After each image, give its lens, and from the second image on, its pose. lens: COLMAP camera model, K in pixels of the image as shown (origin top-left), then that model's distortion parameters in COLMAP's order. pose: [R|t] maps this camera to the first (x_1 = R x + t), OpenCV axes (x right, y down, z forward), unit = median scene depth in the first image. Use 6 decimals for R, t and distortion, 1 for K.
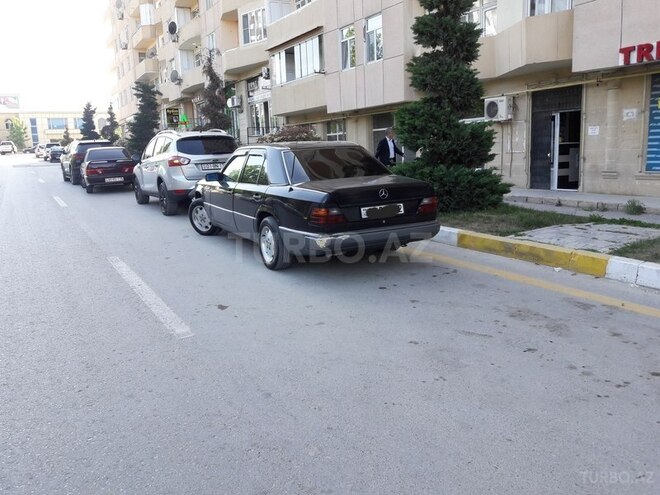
lens RADIAL K [[548.6, 0, 330.0], [0, 548.6, 247.5], [0, 0, 1]] dist [0.065764, -0.099926]
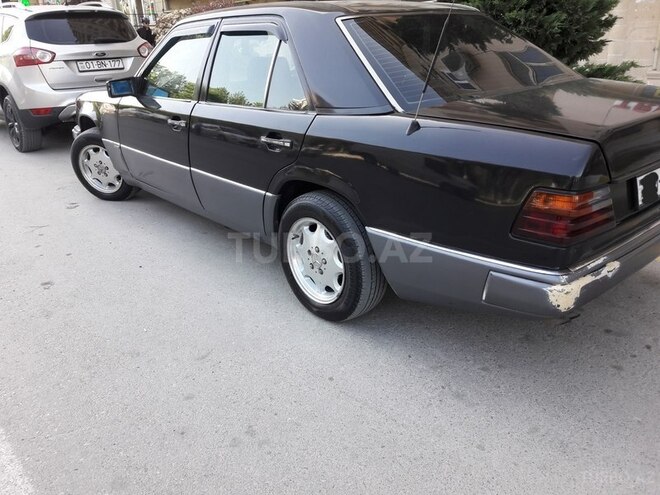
lens RADIAL K [[548.6, 0, 330.0], [0, 548.6, 247.5], [0, 0, 1]] dist [0.065764, -0.099926]
pose [[0.976646, -0.076372, 0.200825, -0.131232], [0.041040, 0.983794, 0.174543, -0.061963], [-0.210900, -0.162225, 0.963952, 0.438297]]
